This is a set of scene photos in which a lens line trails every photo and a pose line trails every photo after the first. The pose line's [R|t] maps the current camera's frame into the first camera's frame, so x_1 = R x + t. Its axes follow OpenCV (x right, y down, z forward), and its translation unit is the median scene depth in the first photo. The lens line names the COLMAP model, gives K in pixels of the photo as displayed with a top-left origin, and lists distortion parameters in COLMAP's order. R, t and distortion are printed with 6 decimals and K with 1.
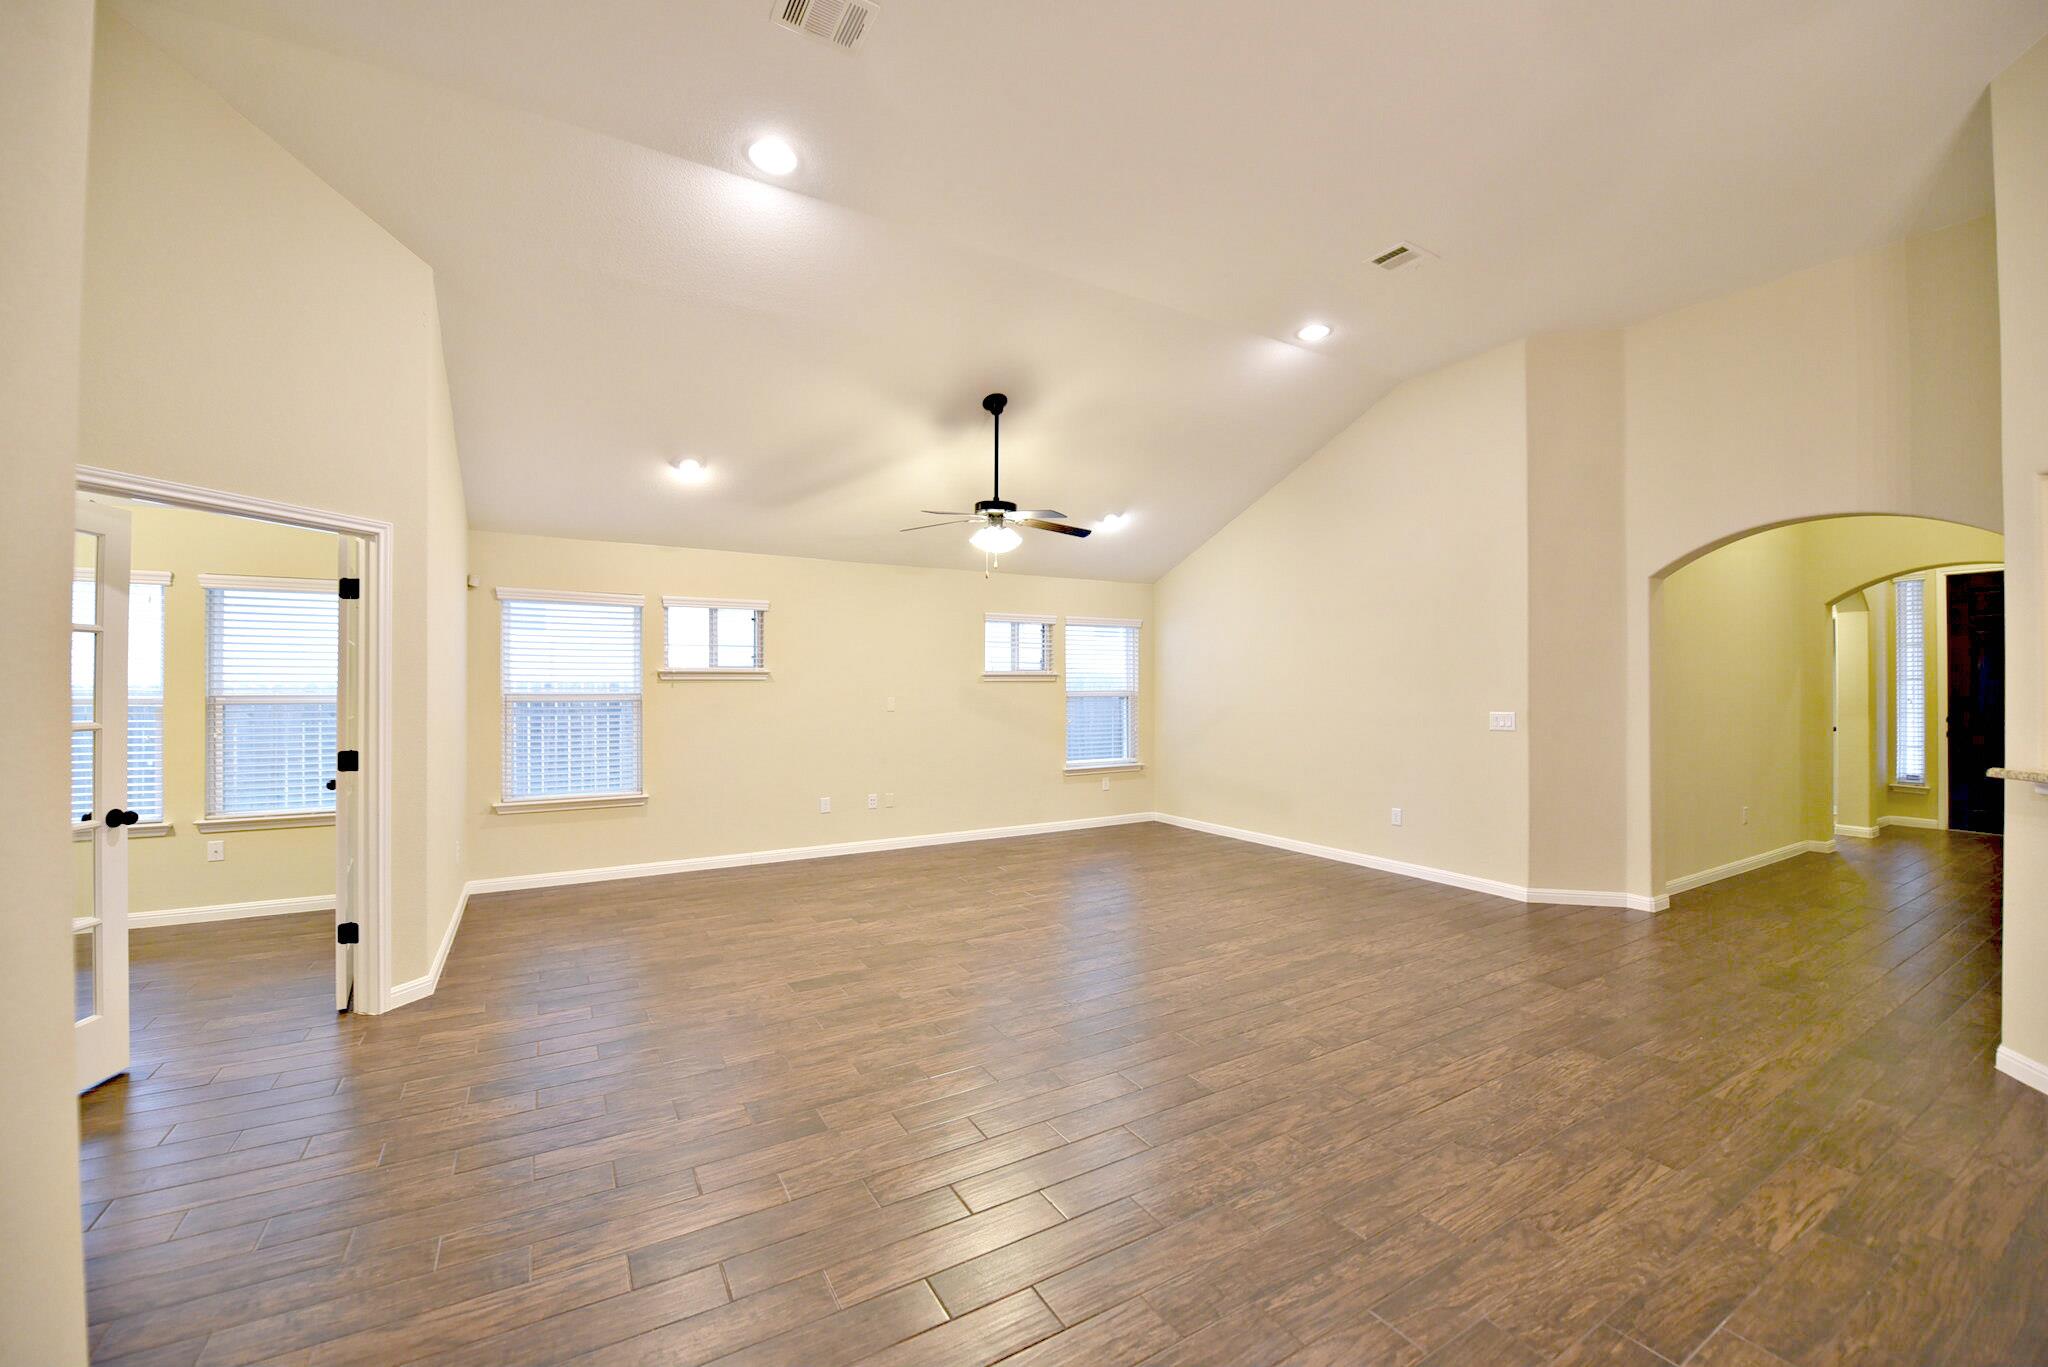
lens RADIAL K [[825.2, 0, 1024.0], [0, 825.2, 683.5], [0, 0, 1]] dist [-0.022520, -0.000436]
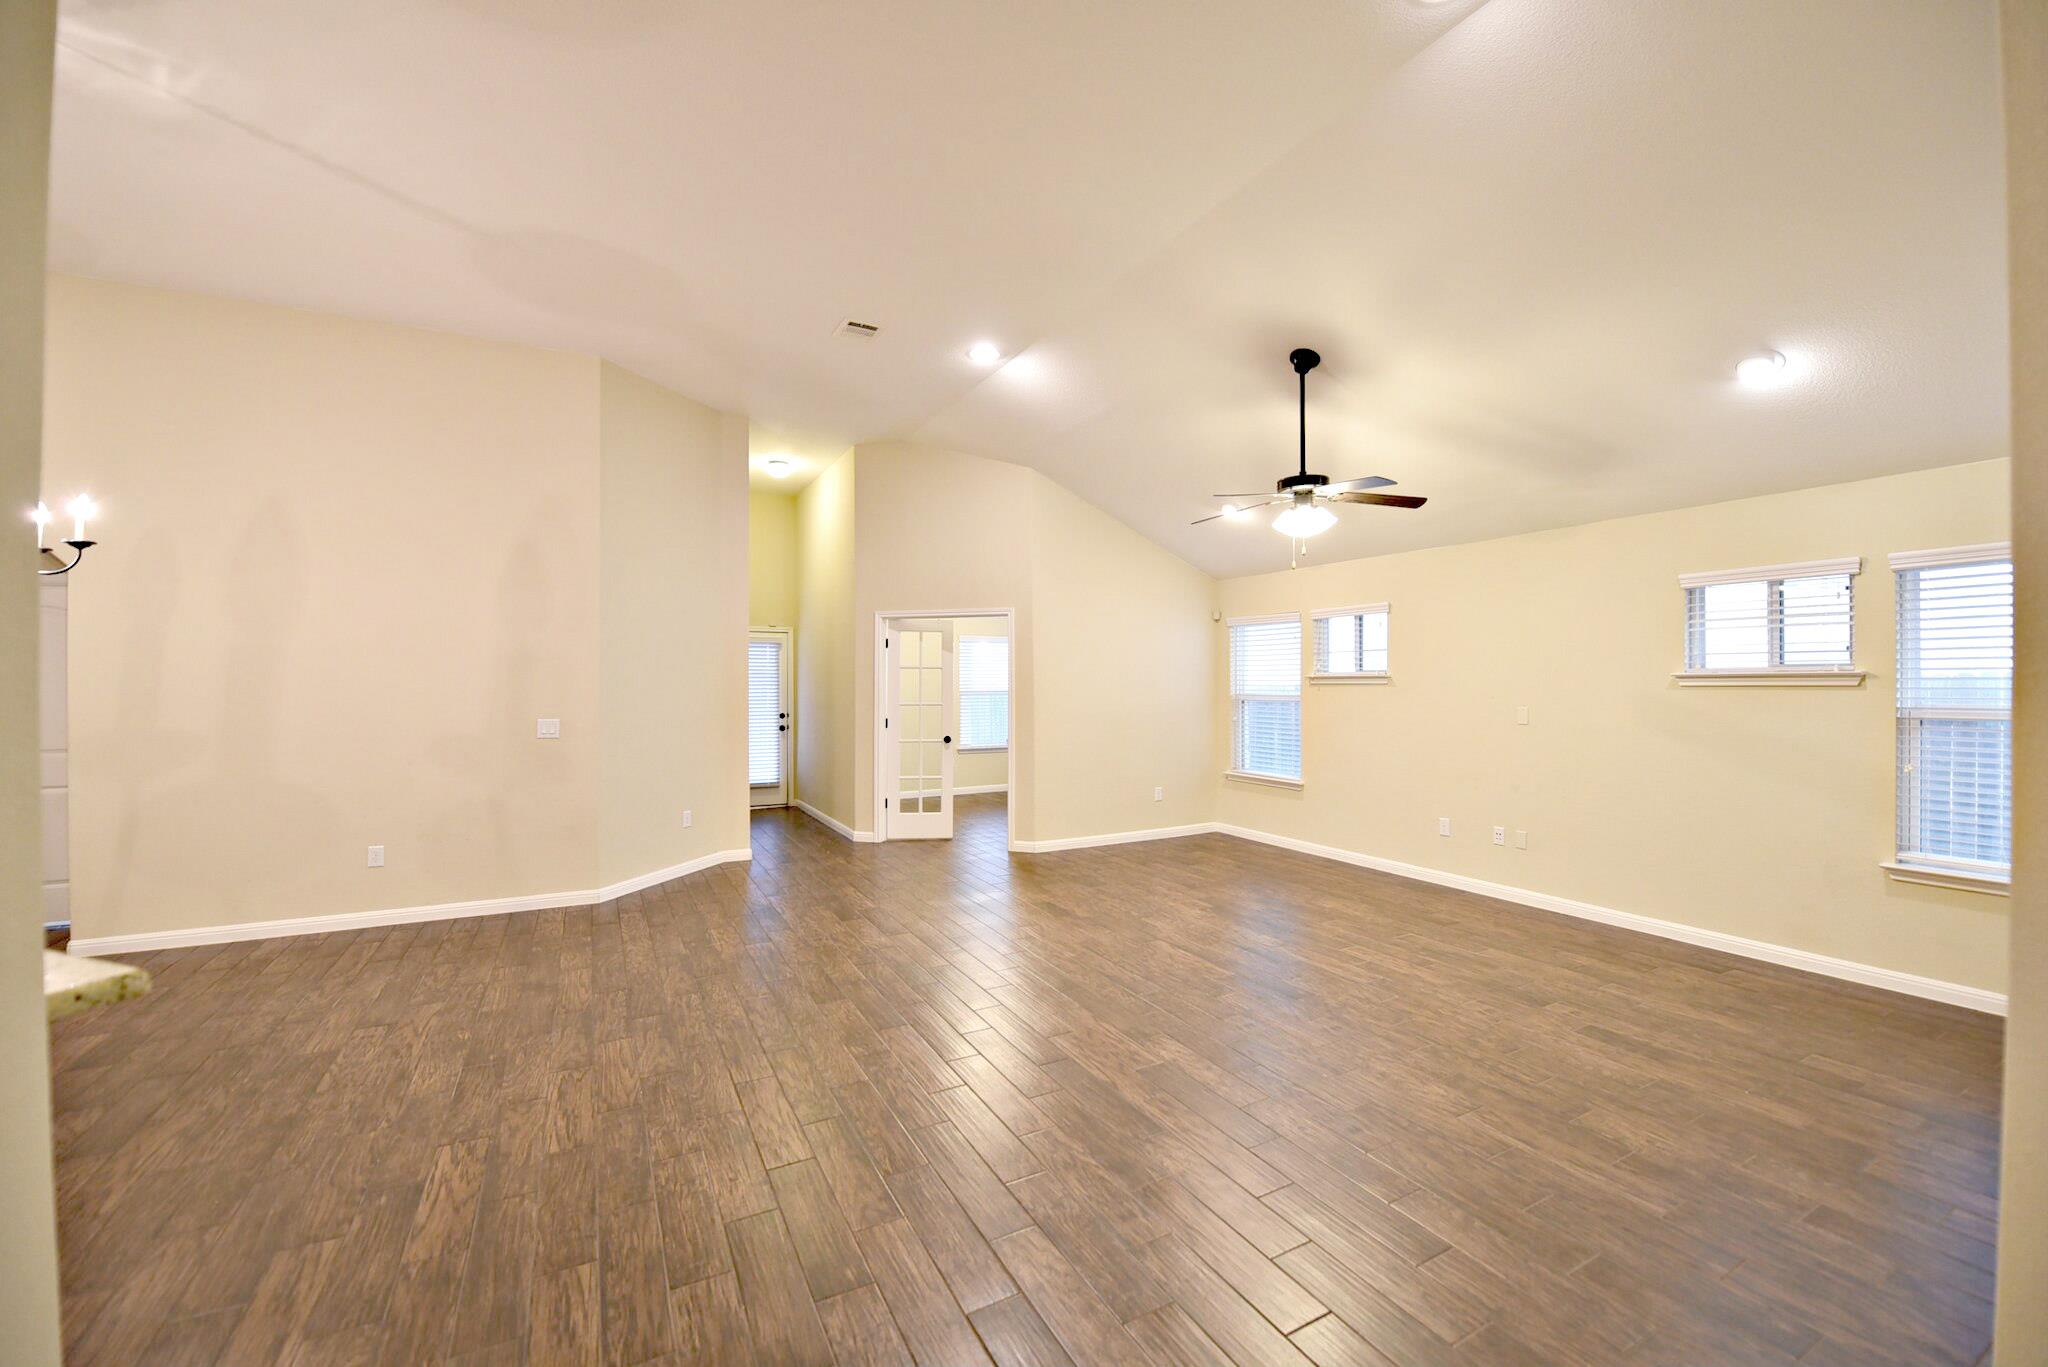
lens RADIAL K [[823.5, 0, 1021.3], [0, 823.5, 703.2], [0, 0, 1]] dist [0.011654, -0.011107]
pose [[-0.057813, 0.028645, -0.997916, 1.071706], [0.007360, 0.999573, 0.028266, -0.019413], [0.998300, -0.005710, -0.057999, 0.980416]]
